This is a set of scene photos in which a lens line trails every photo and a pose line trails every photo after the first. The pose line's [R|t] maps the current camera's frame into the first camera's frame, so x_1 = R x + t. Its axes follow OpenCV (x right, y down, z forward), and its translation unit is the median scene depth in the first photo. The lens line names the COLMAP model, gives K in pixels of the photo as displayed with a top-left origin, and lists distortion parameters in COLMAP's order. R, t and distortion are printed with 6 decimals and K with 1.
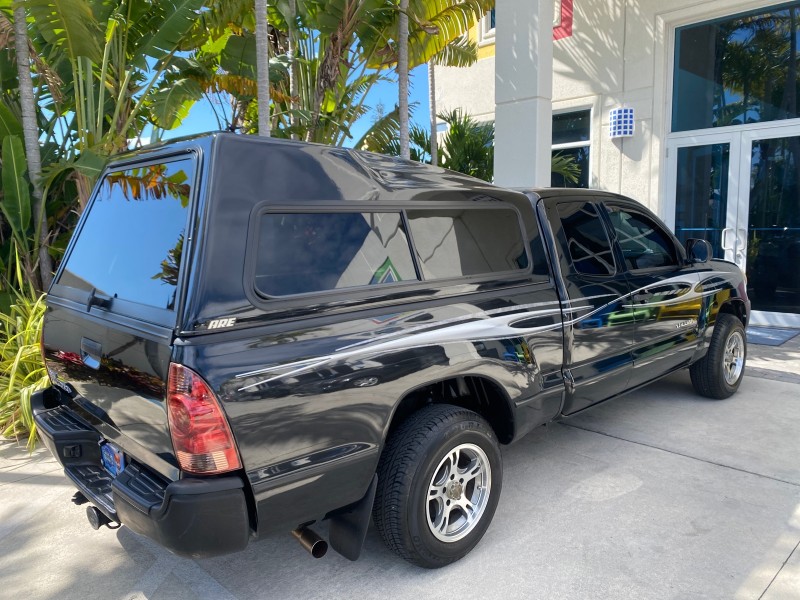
lens RADIAL K [[618.4, 0, 398.8], [0, 618.4, 296.6], [0, 0, 1]] dist [0.012771, -0.016486]
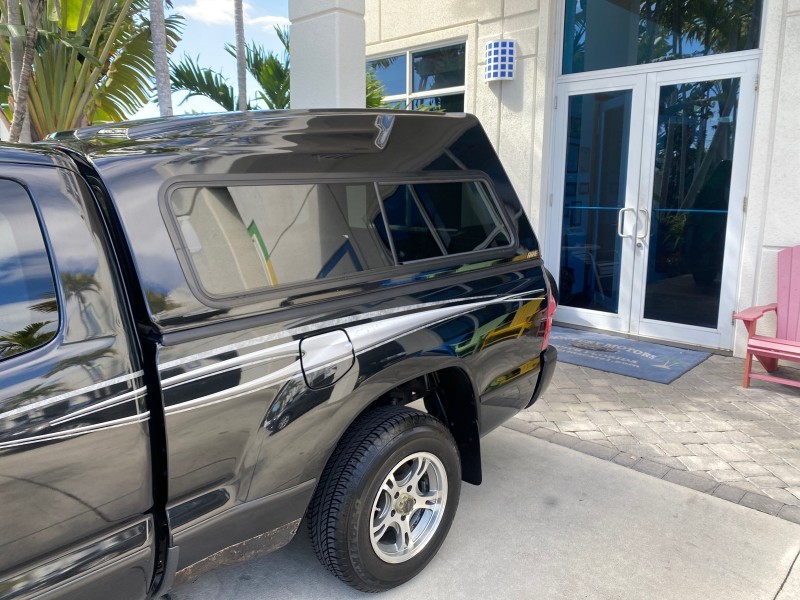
lens RADIAL K [[617.5, 0, 399.4], [0, 617.5, 296.9], [0, 0, 1]] dist [0.007243, -0.003793]
pose [[0.999369, 0.009420, 0.034247, 0.289932], [-0.011545, 0.997986, 0.062380, -0.057339], [-0.033590, -0.062736, 0.997465, 0.330411]]
